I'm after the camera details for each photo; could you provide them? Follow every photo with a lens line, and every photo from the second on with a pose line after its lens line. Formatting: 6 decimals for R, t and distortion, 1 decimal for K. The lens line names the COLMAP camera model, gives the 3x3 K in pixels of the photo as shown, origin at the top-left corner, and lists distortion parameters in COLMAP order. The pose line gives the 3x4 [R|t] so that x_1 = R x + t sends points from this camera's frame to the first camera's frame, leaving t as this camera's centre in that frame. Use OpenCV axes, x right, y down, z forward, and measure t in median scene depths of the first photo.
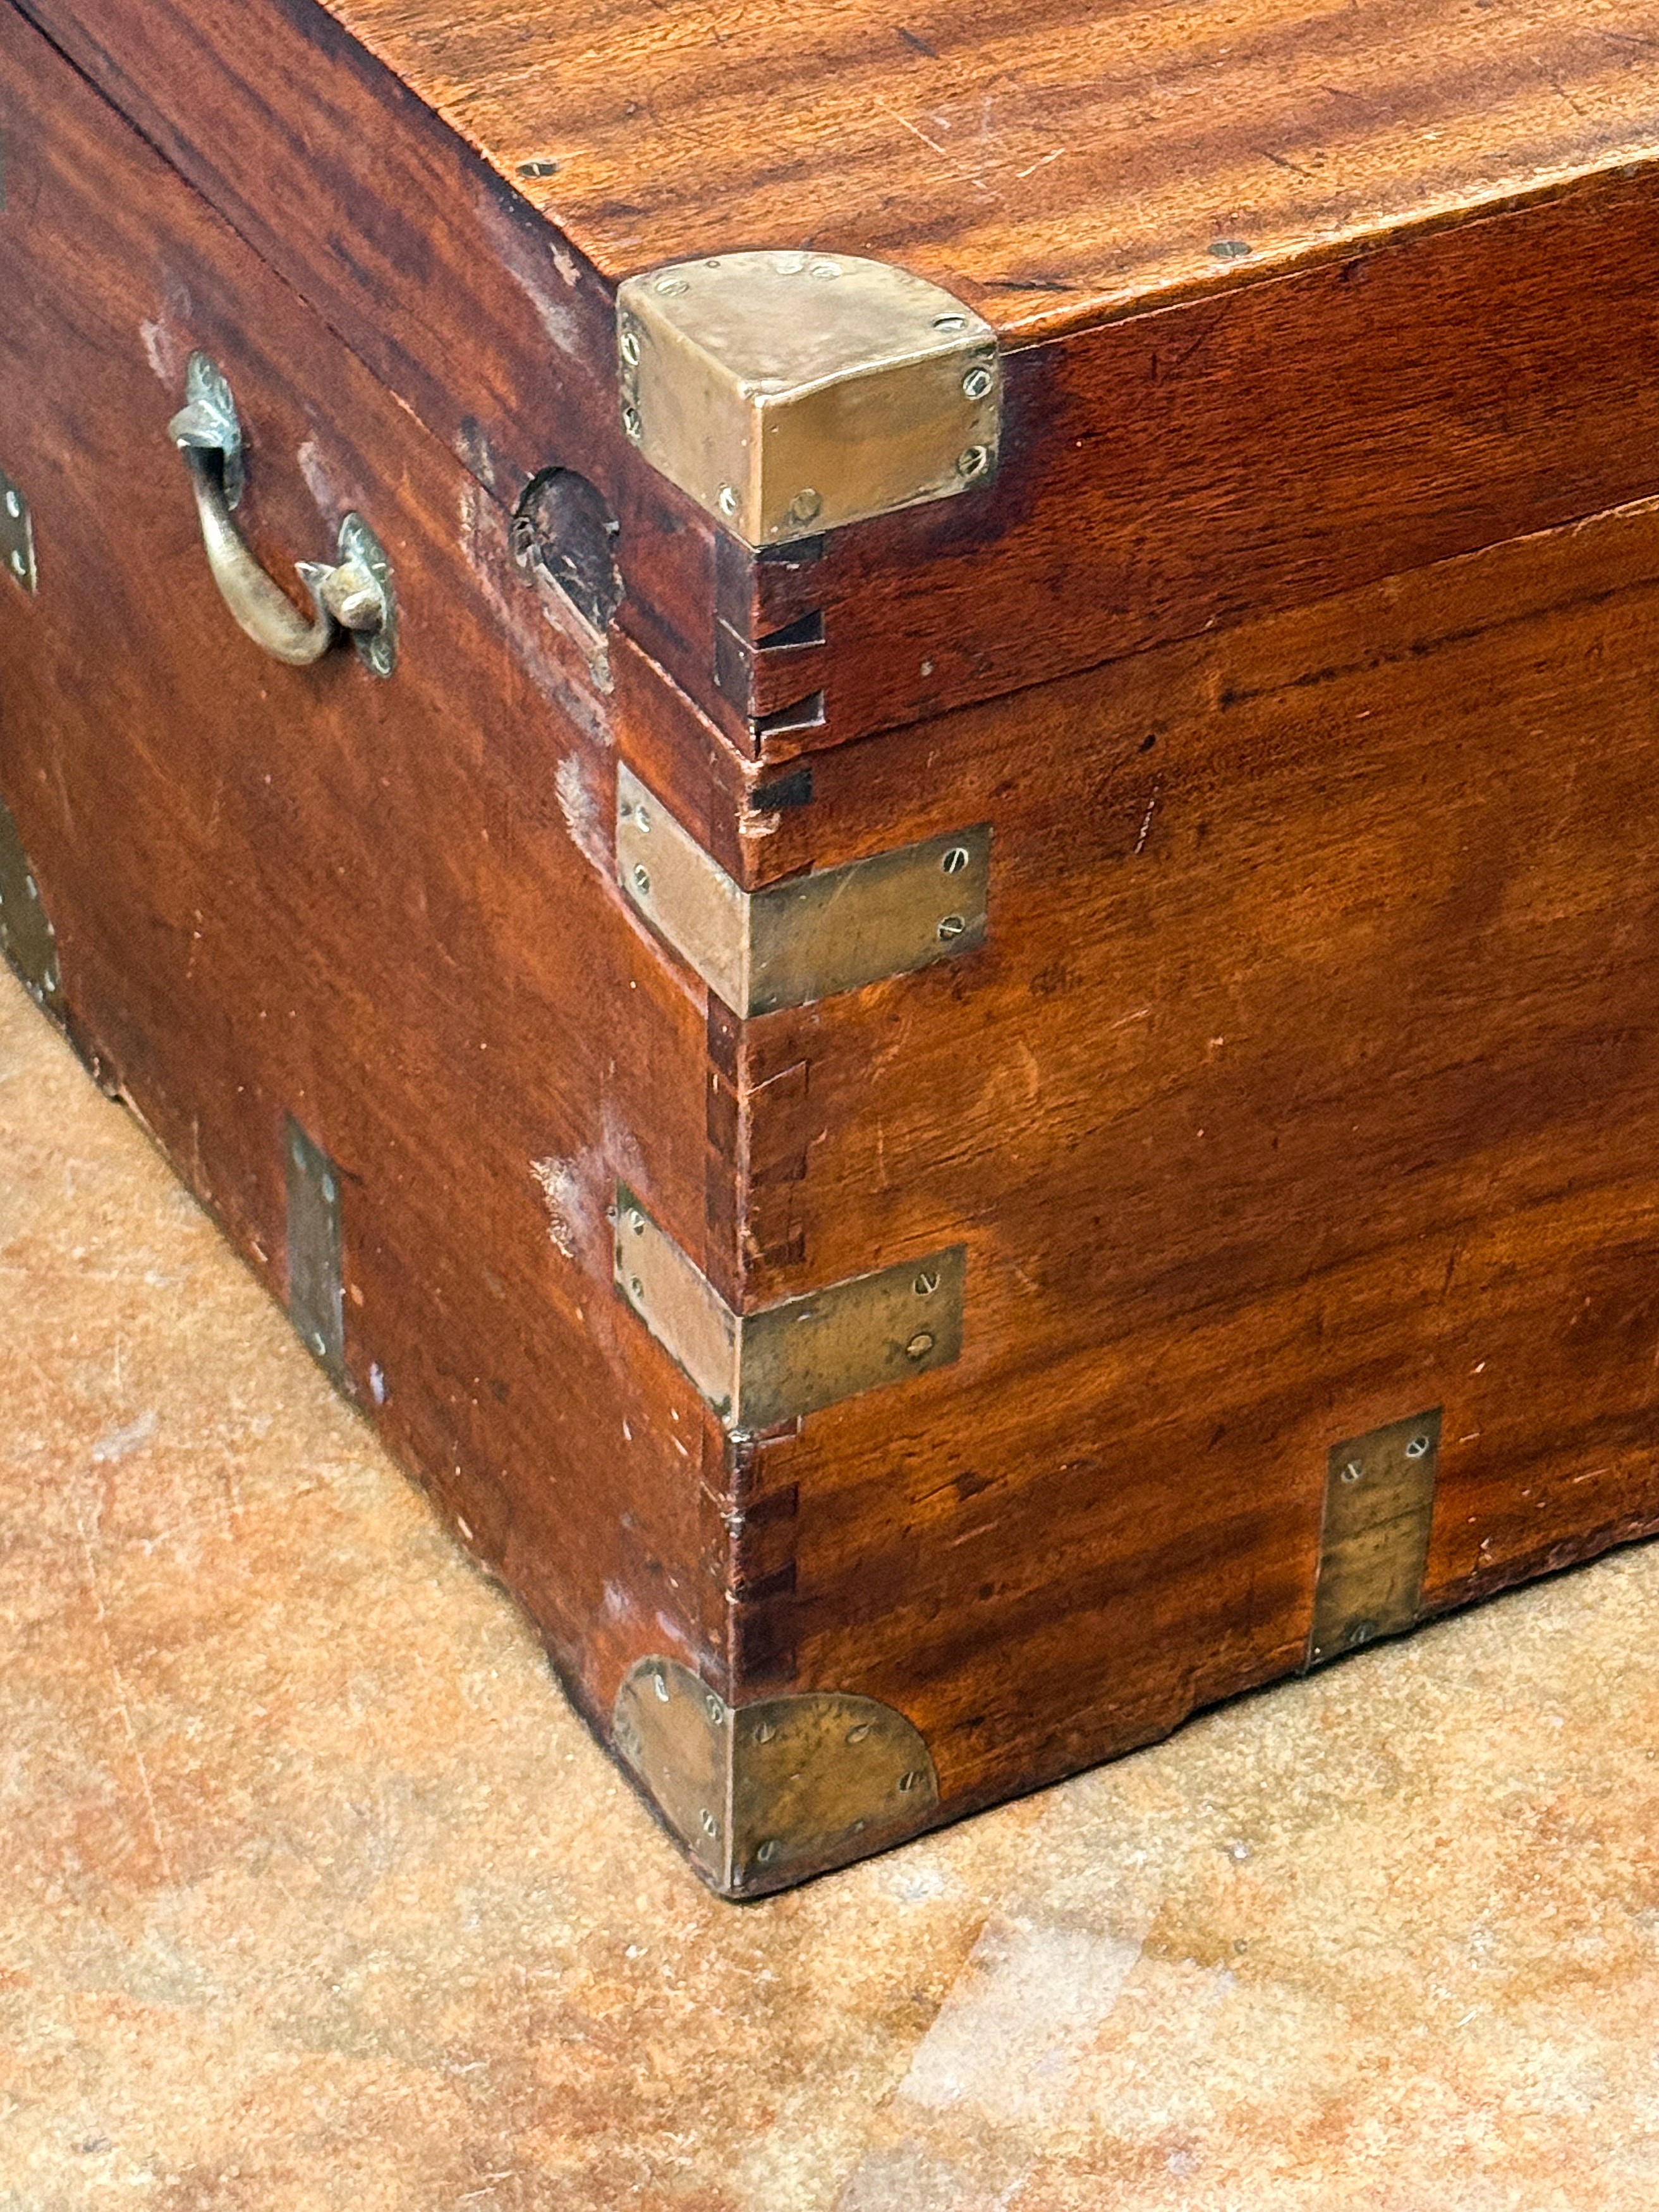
lens RADIAL K [[5754.8, 0, 829.5], [0, 5754.8, 1106.0], [0, 0, 1]] dist [0.033877, 0.836163]
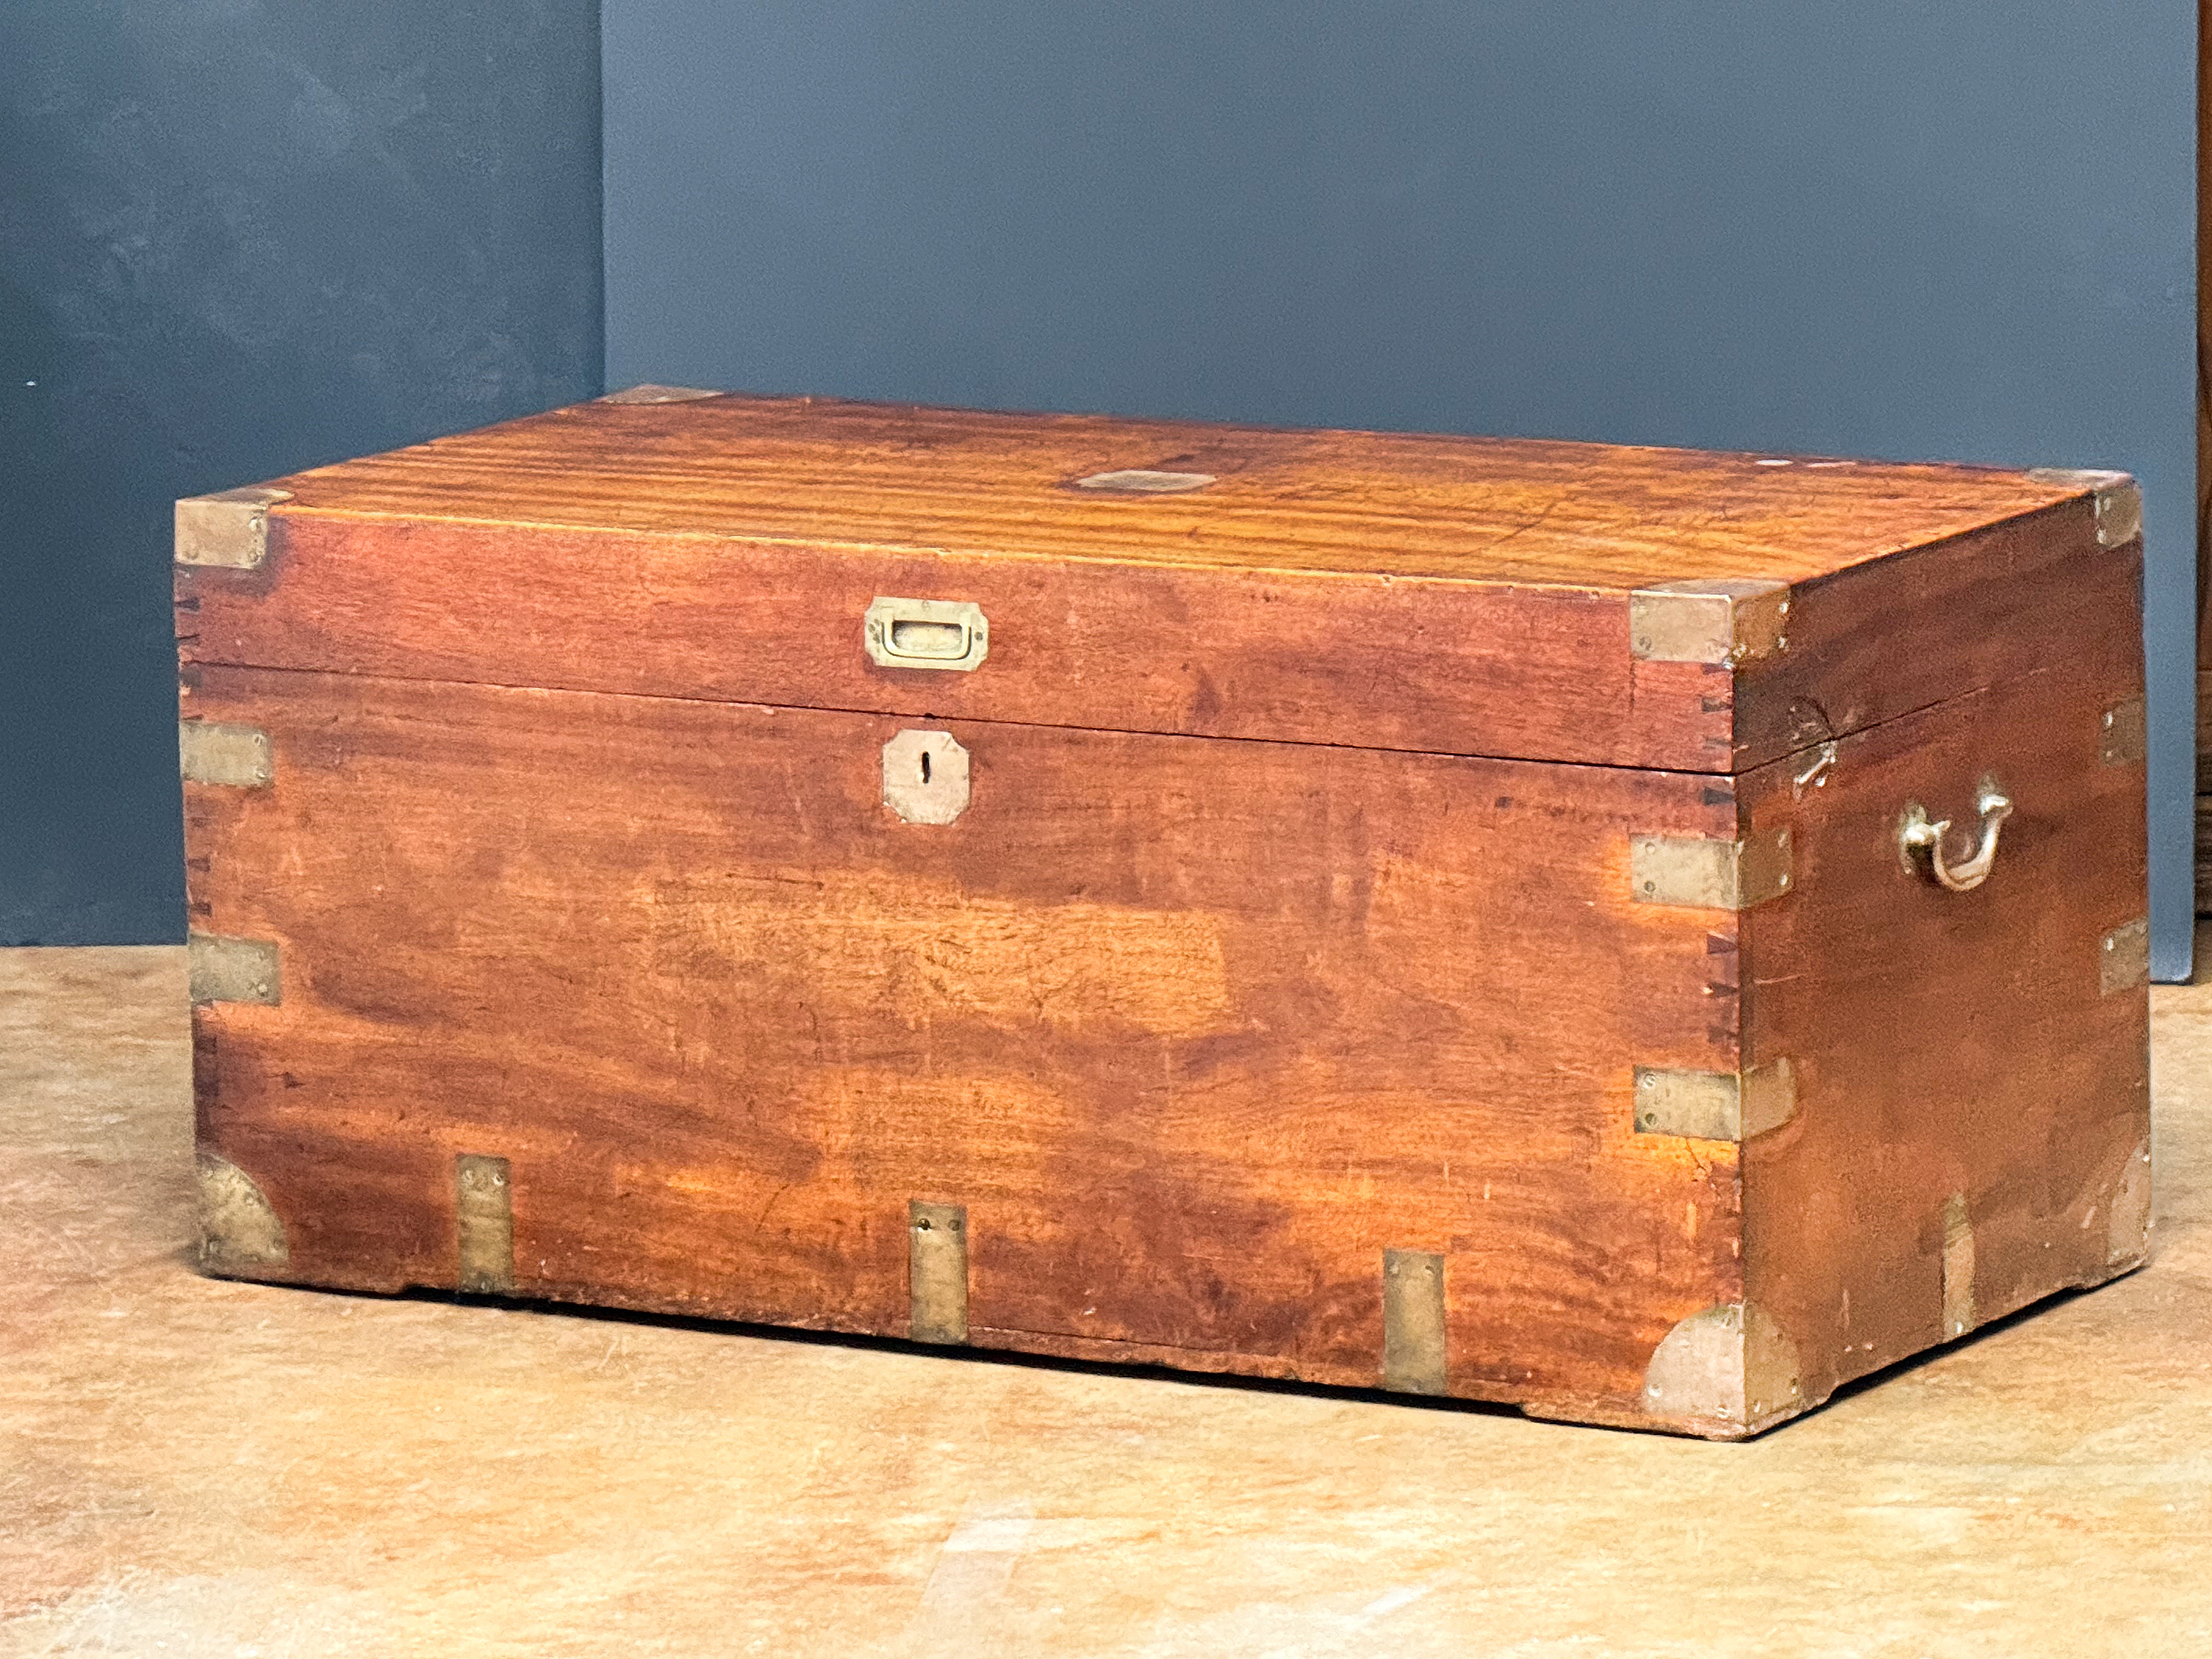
lens RADIAL K [[10758.0, 0, 1106.0], [0, 10758.0, 829.5], [0, 0, 1]] dist [0.178530, 2.640140]
pose [[0.494602, 0.122642, -0.860423, 3.887808], [-0.496302, 0.852563, -0.163770, 0.526327], [0.713480, 0.508030, 0.482547, -0.879631]]
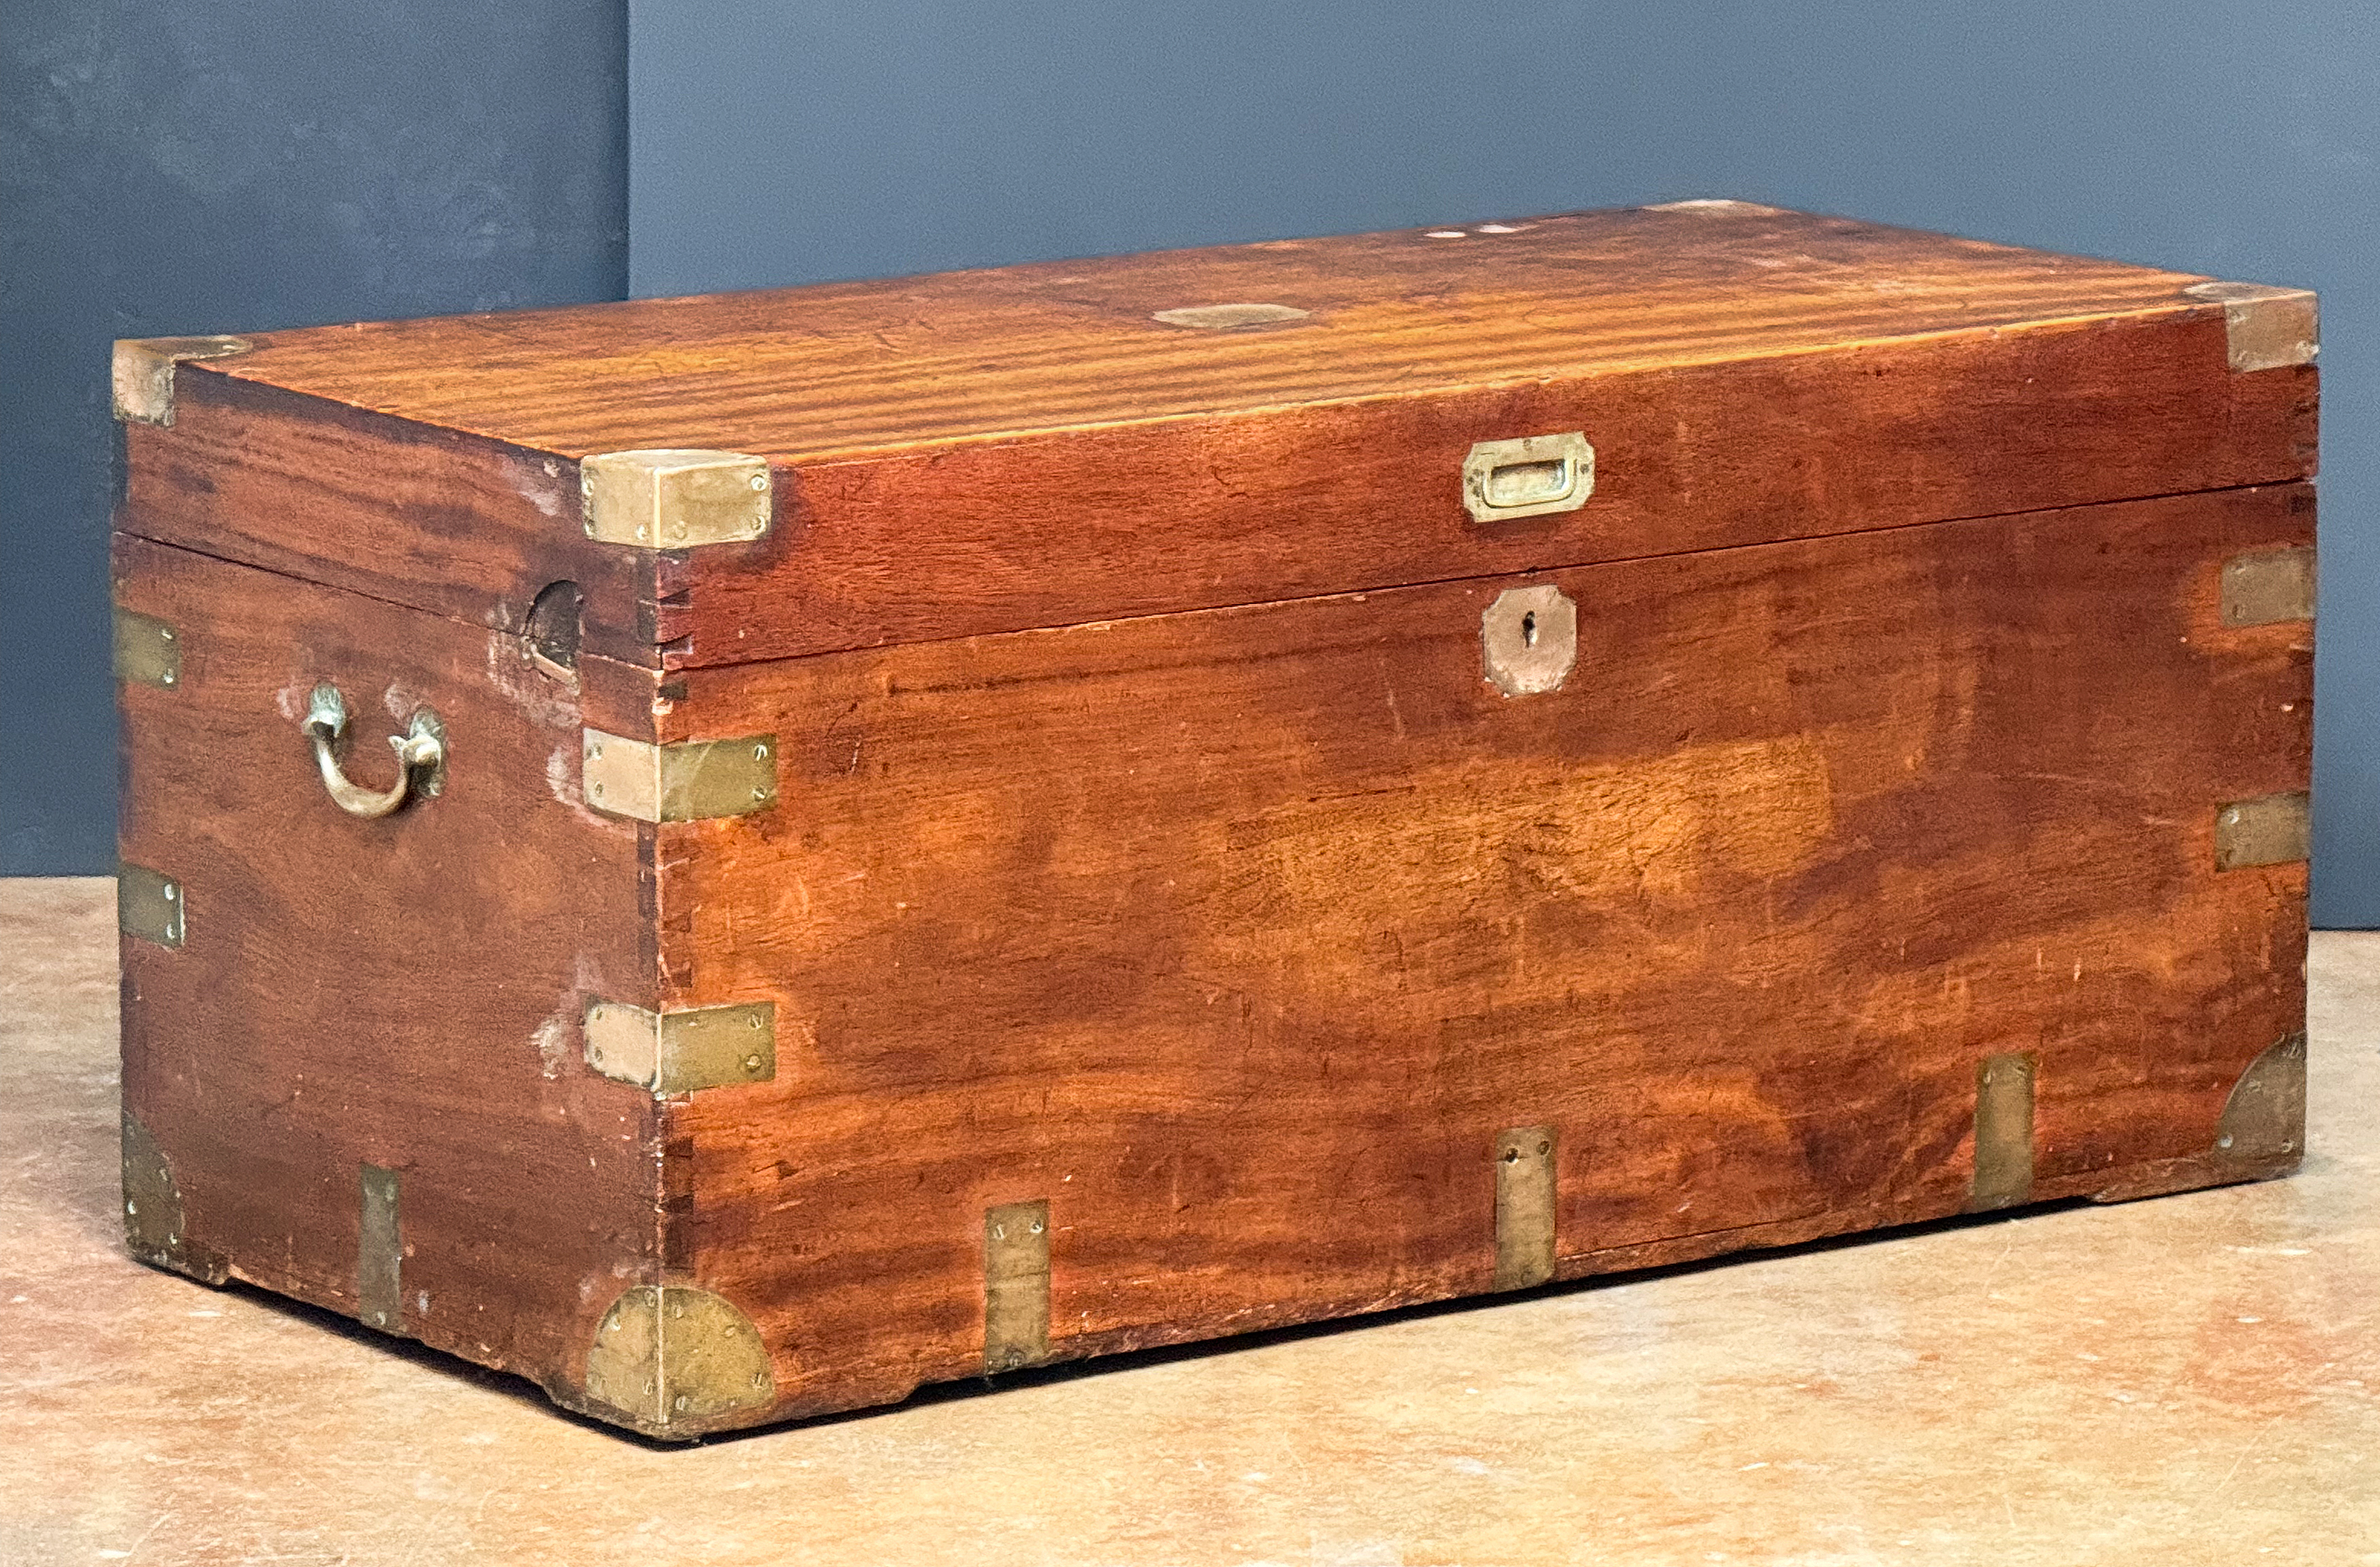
lens RADIAL K [[11168.0, 0, 1355.3], [0, 11168.0, 781.1], [0, 0, 1]] dist [0.255796, -2.648934]
pose [[0.993297, -0.038373, 0.109035, -0.181043], [0.083552, 0.890188, -0.447866, 1.590344], [-0.079875, 0.453974, 0.887428, -2.259263]]
